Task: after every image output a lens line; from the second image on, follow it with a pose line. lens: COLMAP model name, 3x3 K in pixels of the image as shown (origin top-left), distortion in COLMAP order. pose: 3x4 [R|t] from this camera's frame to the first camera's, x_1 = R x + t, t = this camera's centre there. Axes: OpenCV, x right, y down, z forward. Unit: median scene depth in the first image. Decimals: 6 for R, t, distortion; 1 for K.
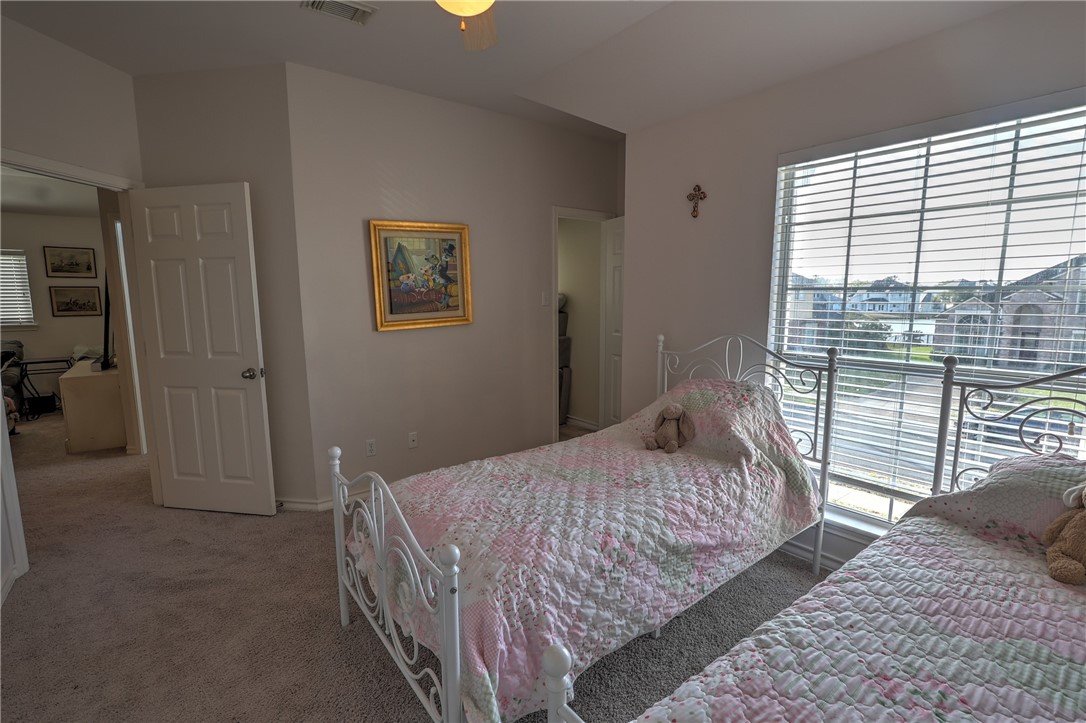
lens RADIAL K [[498.4, 0, 541.1], [0, 498.4, 360.8], [0, 0, 1]] dist [-0.017117, 0.001384]
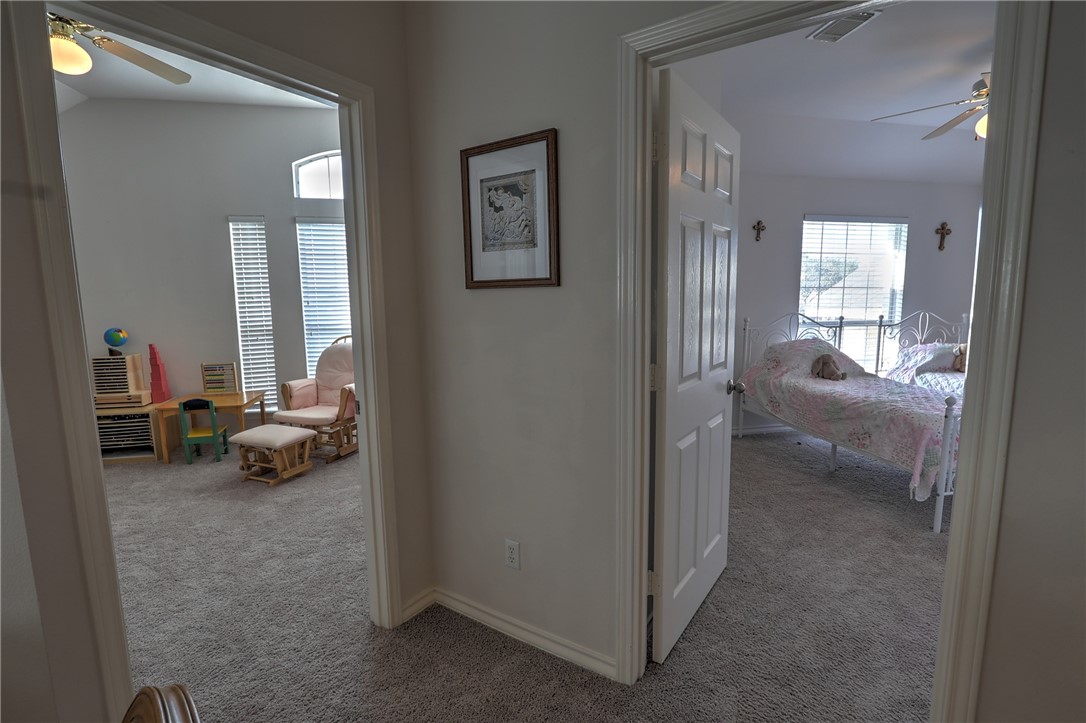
lens RADIAL K [[498.4, 0, 541.1], [0, 498.4, 360.8], [0, 0, 1]] dist [-0.017117, 0.001384]
pose [[0.433838, -0.112481, 0.893942, -1.433126], [0.124785, 0.990116, 0.064023, -0.101795], [-0.892308, 0.083775, 0.443586, 0.959052]]
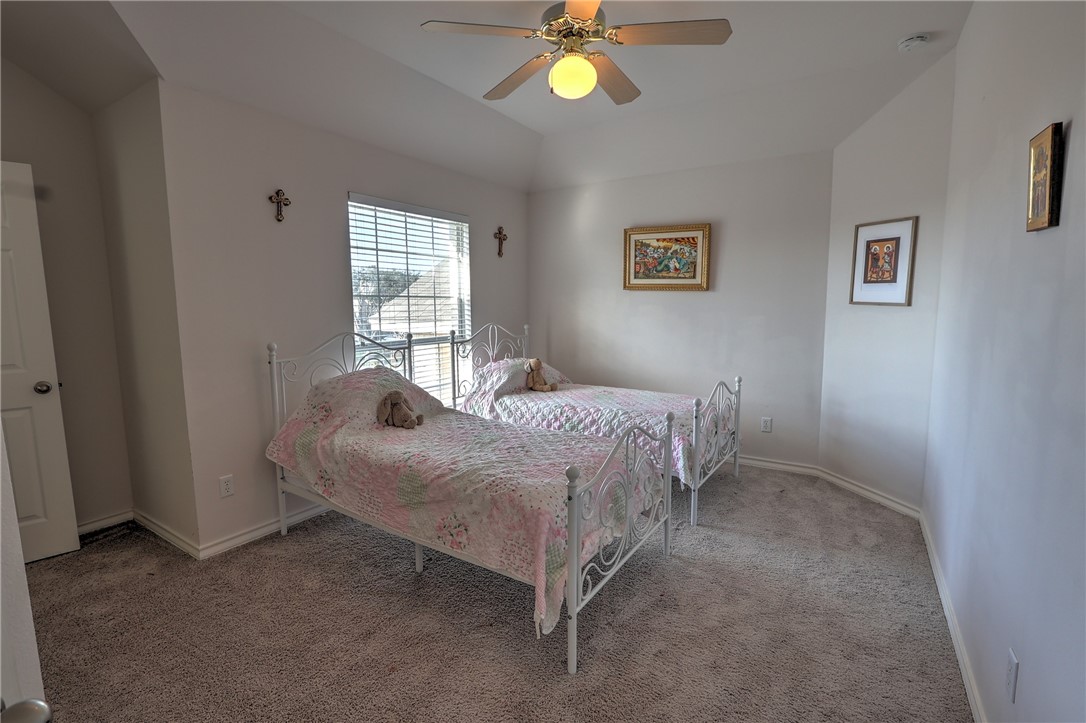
lens RADIAL K [[498.4, 0, 541.1], [0, 498.4, 360.8], [0, 0, 1]] dist [-0.017117, 0.001384]
pose [[-0.342180, -0.098577, 0.934449, -0.819315], [0.134267, 0.979147, 0.152459, -0.099346], [-0.929992, 0.177634, -0.321809, 0.894027]]
